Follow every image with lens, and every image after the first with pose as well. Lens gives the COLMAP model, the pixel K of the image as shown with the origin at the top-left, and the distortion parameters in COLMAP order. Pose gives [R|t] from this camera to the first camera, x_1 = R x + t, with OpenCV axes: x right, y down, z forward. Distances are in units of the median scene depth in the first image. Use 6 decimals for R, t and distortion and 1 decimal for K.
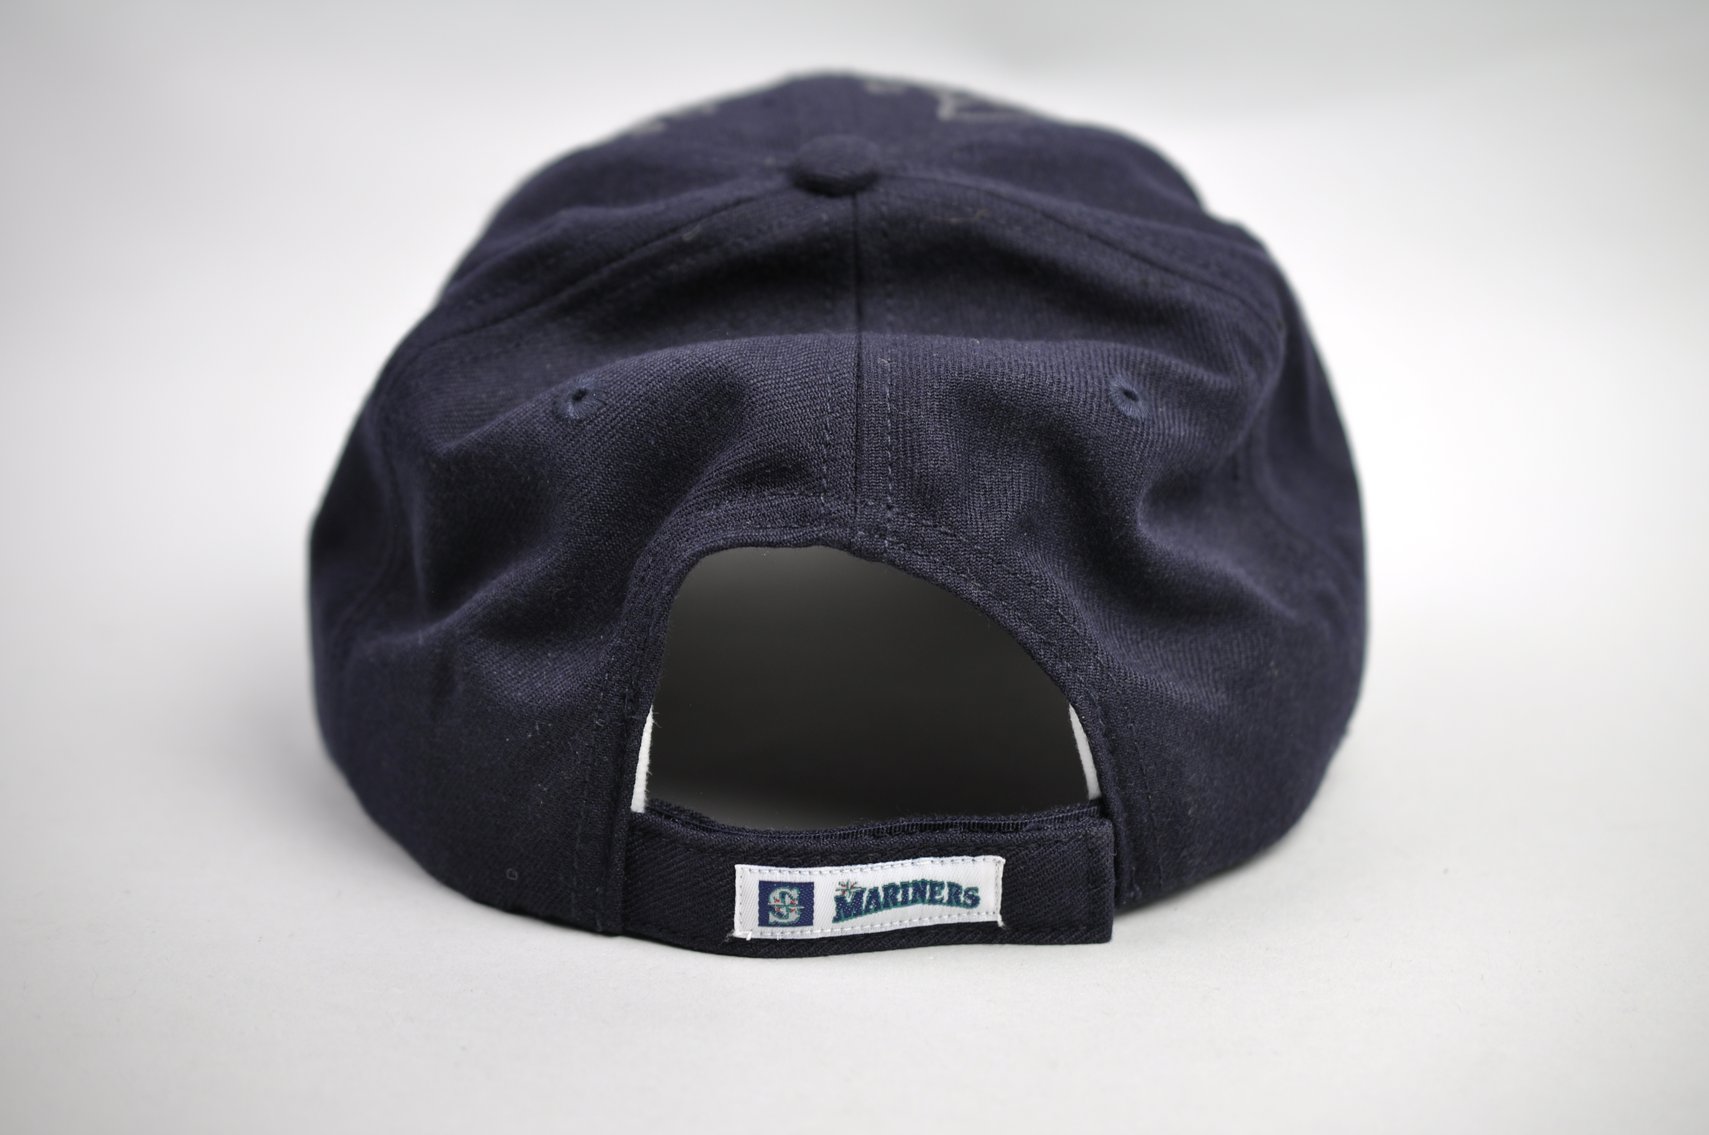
lens RADIAL K [[3024.6, 0, 854.5], [0, 3024.6, 567.5], [0, 0, 1]] dist [0.032010, 0.049820]
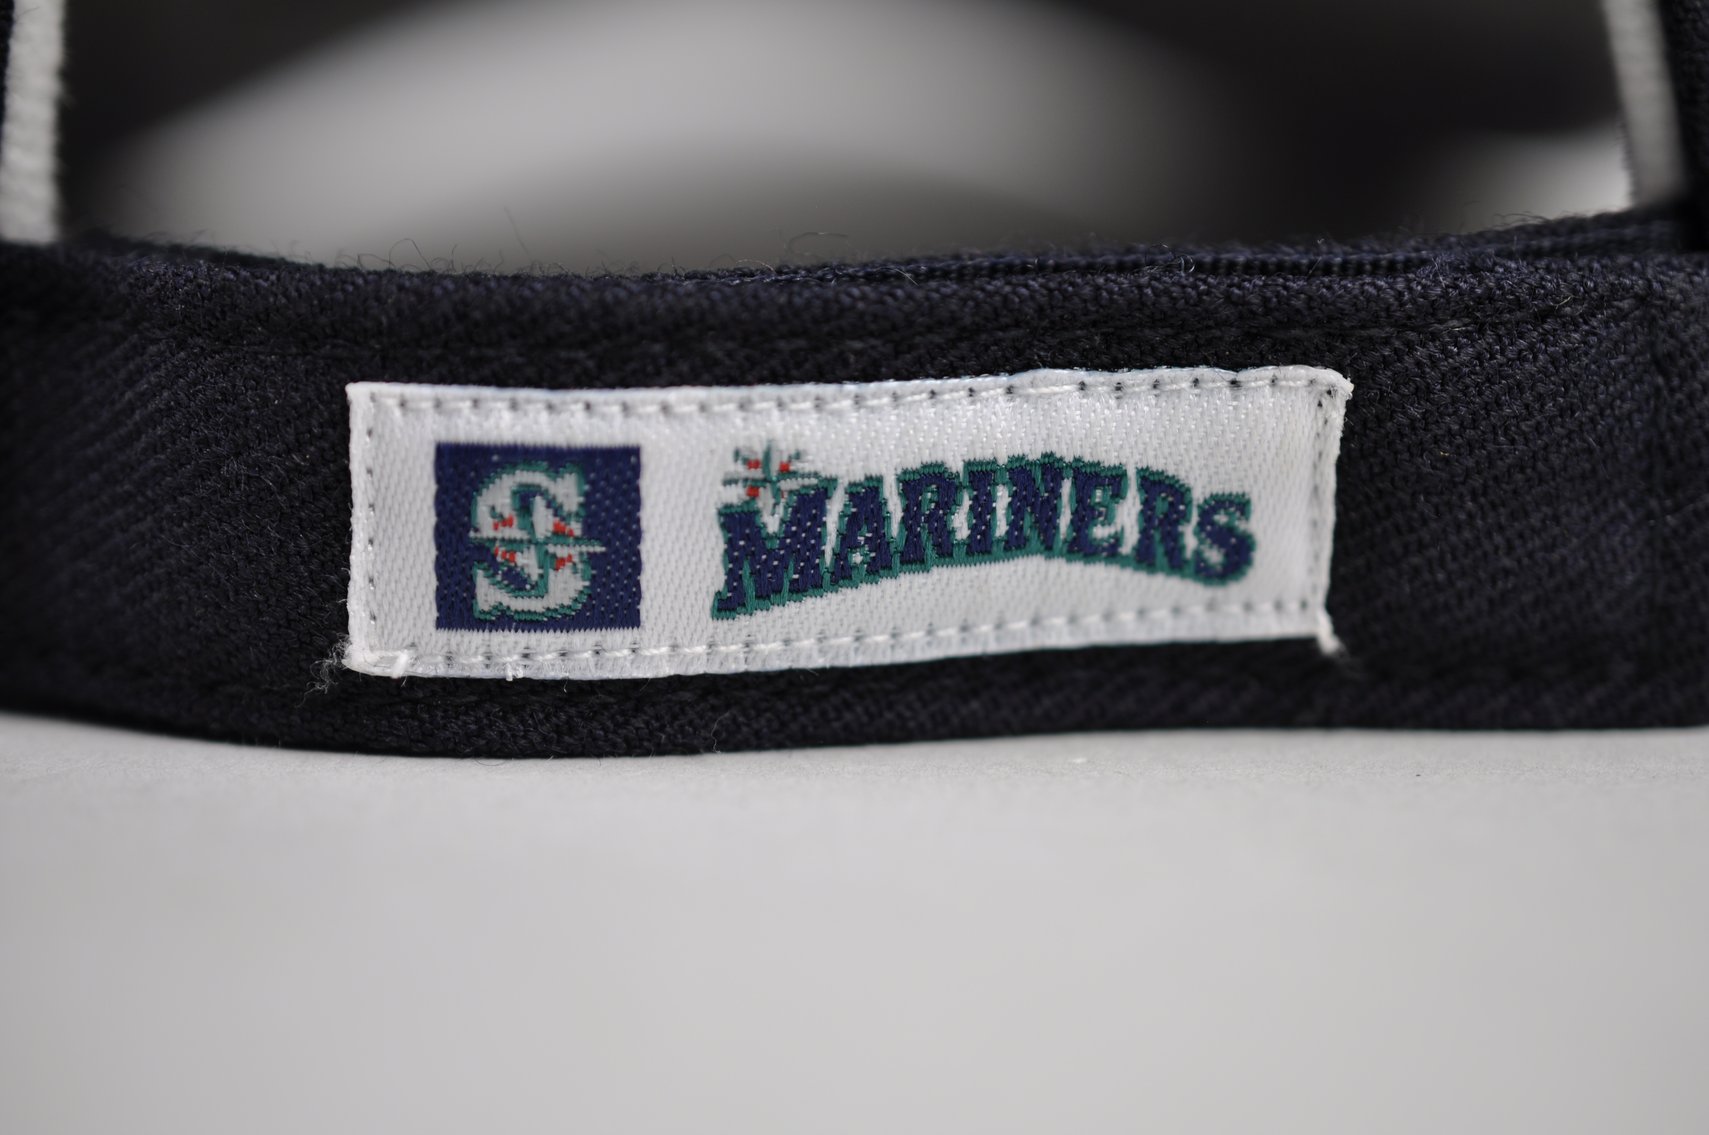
lens RADIAL K [[3024.6, 0, 854.5], [0, 3024.6, 567.5], [0, 0, 1]] dist [0.032010, 0.049820]
pose [[0.999947, 0.003077, -0.009839, 0.008034], [-0.004440, 0.989902, -0.141686, 0.151268], [0.009304, 0.141722, 0.989863, 0.733423]]
